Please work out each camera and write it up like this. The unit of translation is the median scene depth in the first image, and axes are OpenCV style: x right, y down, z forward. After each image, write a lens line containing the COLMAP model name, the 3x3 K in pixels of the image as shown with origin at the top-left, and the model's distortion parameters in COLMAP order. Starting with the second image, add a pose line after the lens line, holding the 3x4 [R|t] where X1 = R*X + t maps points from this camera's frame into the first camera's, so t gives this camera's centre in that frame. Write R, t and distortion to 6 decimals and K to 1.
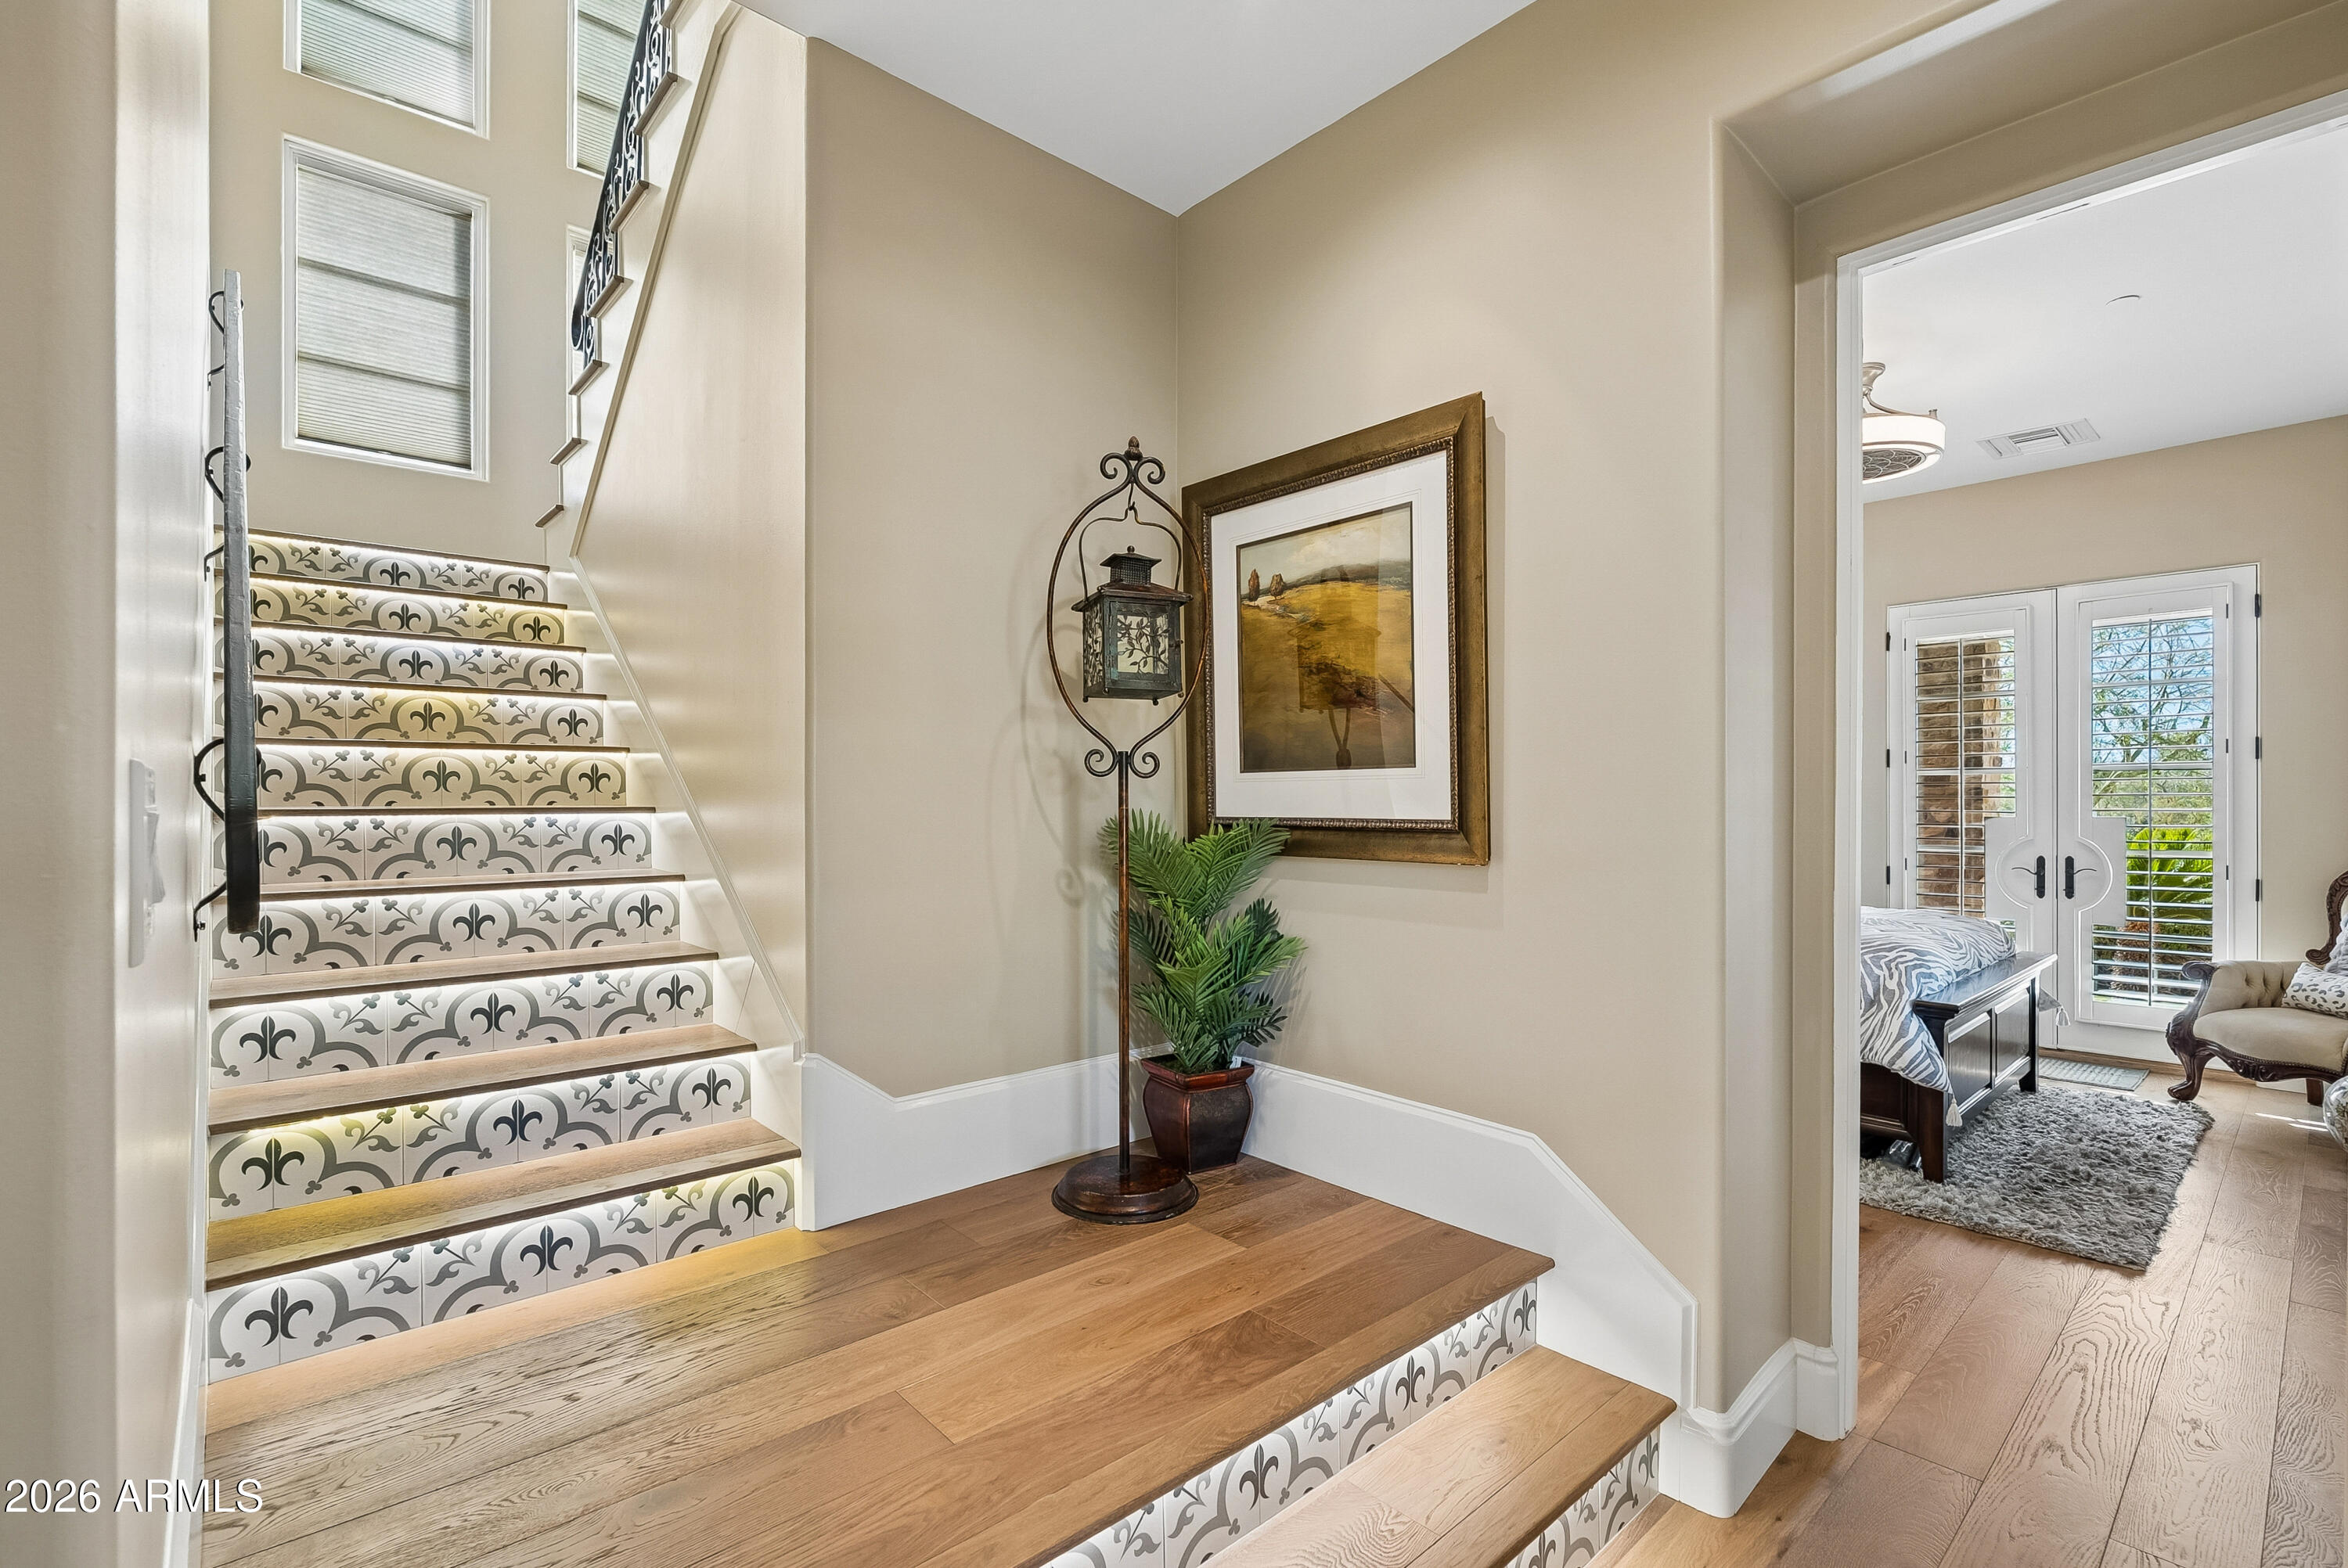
lens RADIAL K [[1054.2, 0, 1169.5], [0, 1054.2, 799.7], [0, 0, 1]] dist [-0.009686, 0.001922]
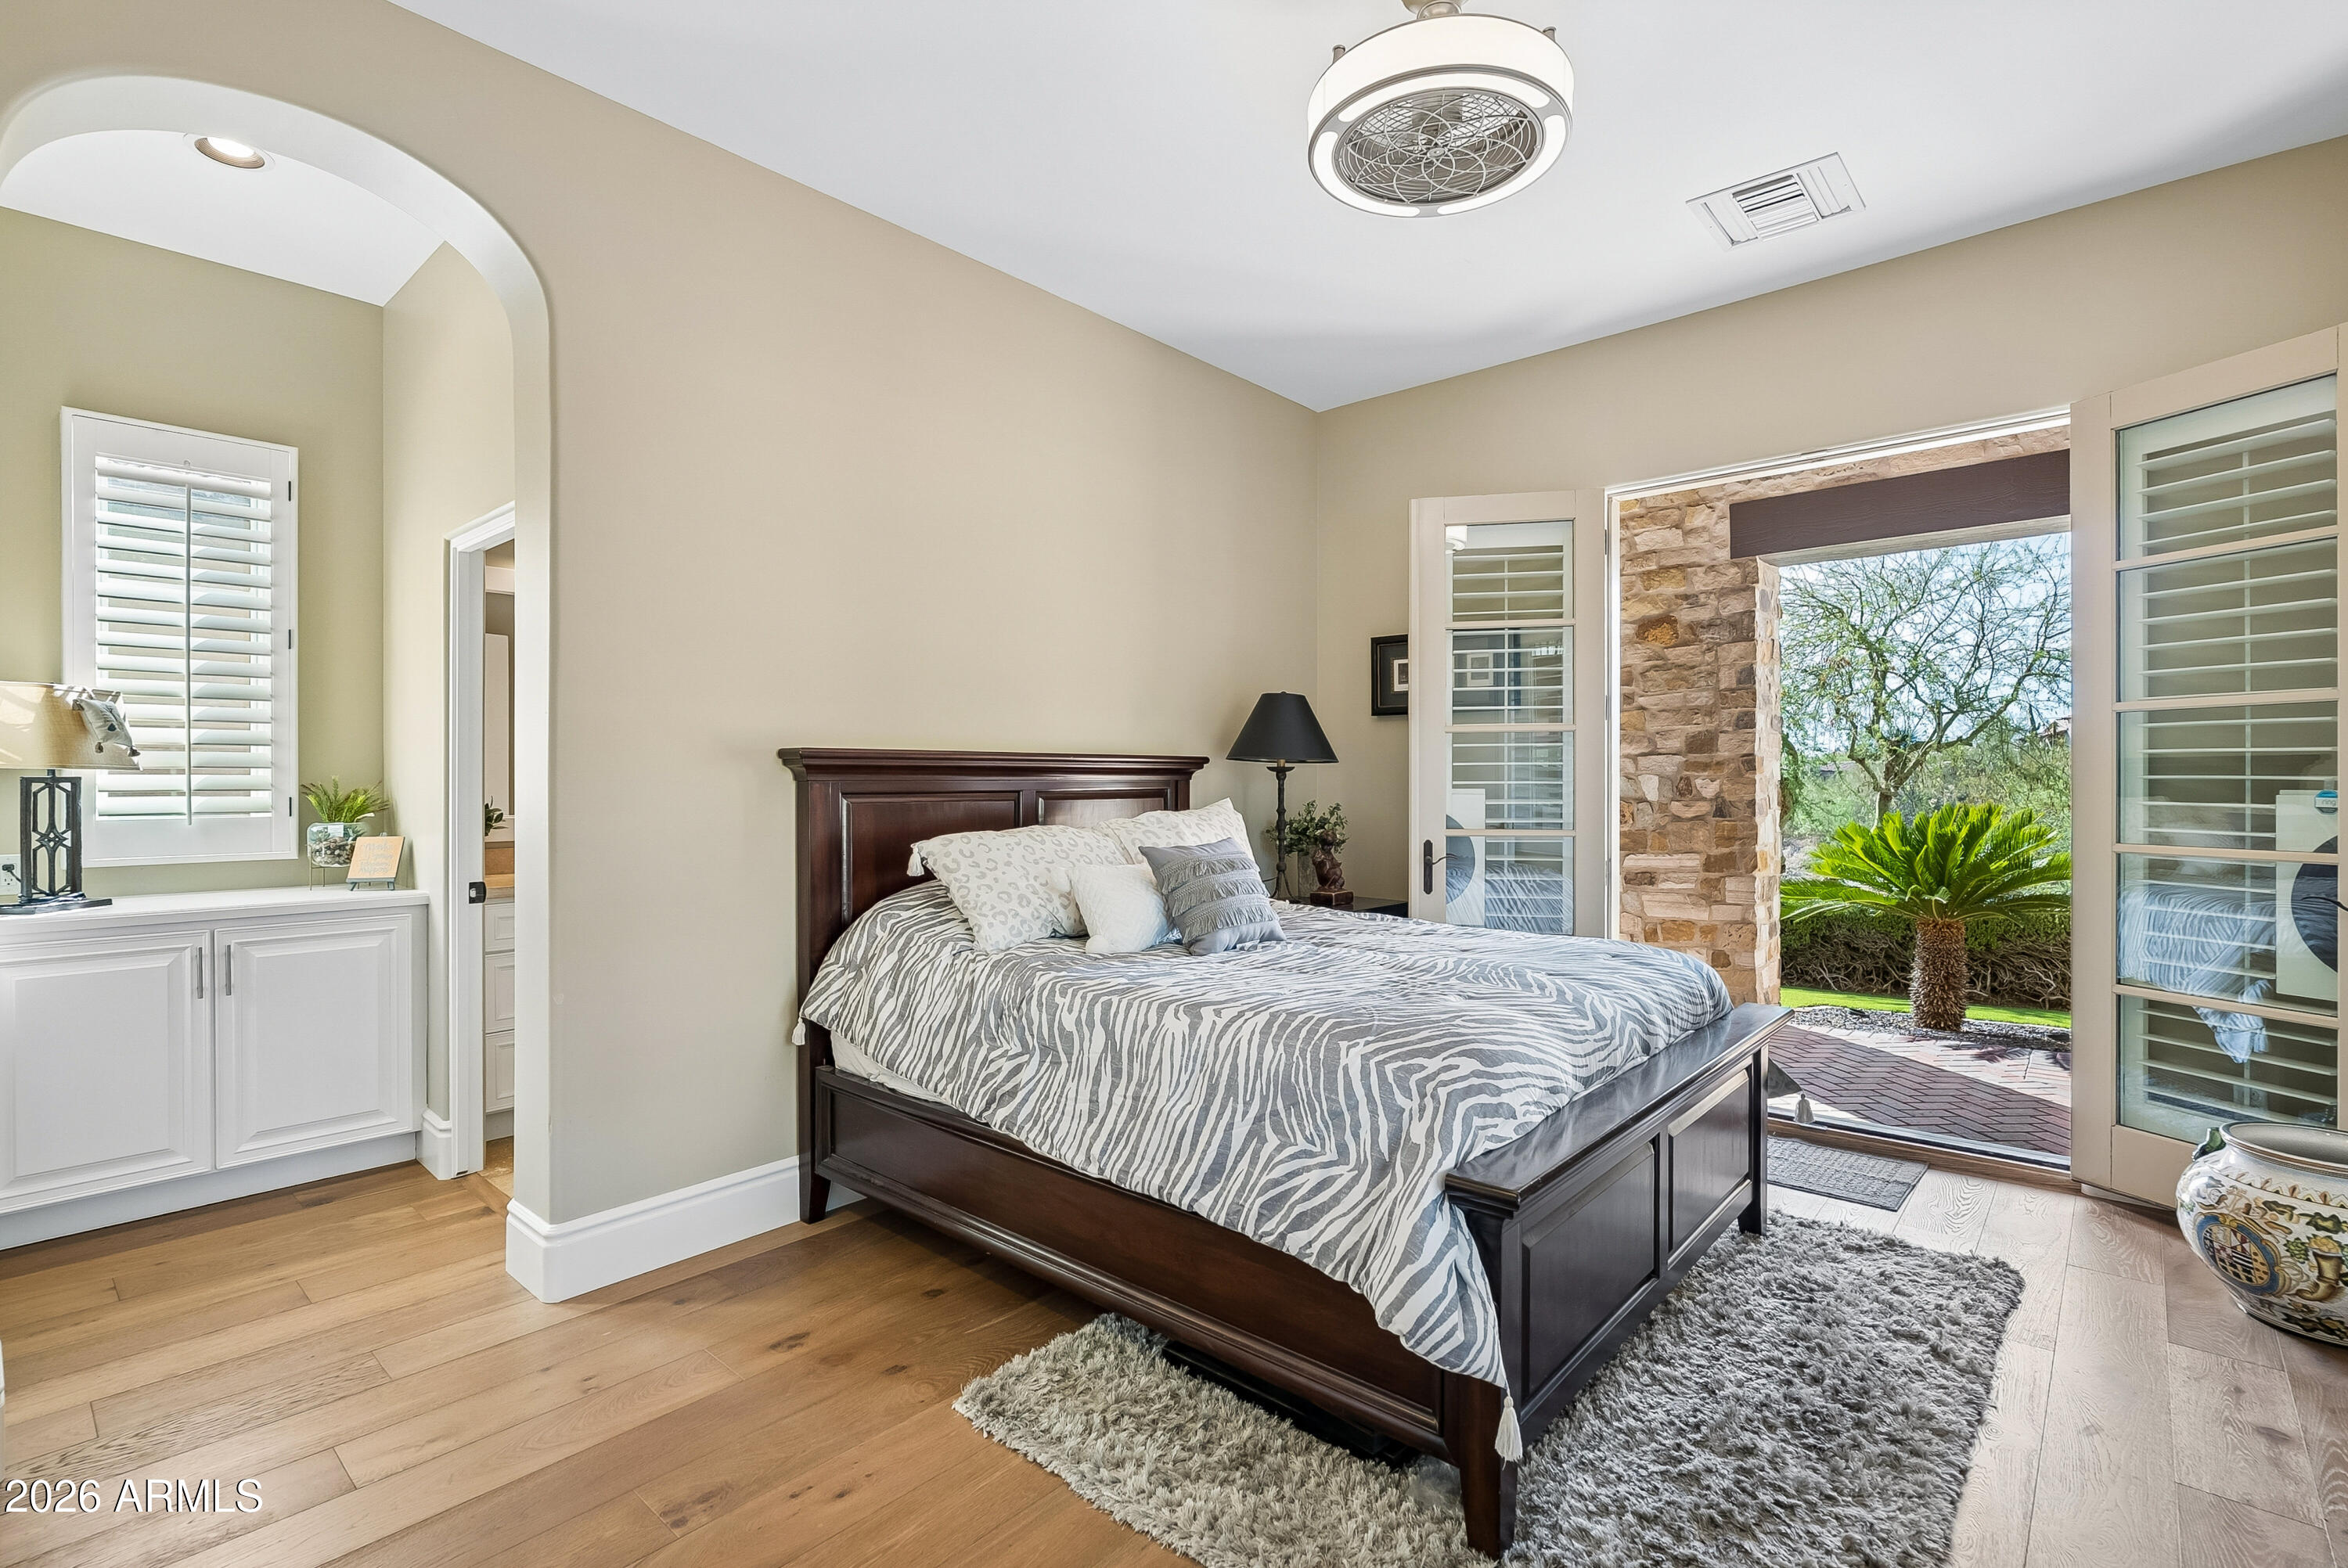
lens RADIAL K [[1054.2, 0, 1180.1], [0, 1054.2, 777.9], [0, 0, 1]] dist [-0.009686, 0.001922]
pose [[0.994184, 0.004372, 0.107606, 0.523264], [-0.004872, 0.999979, 0.004385, 0.011421], [-0.107585, -0.004884, 0.994184, 0.527564]]
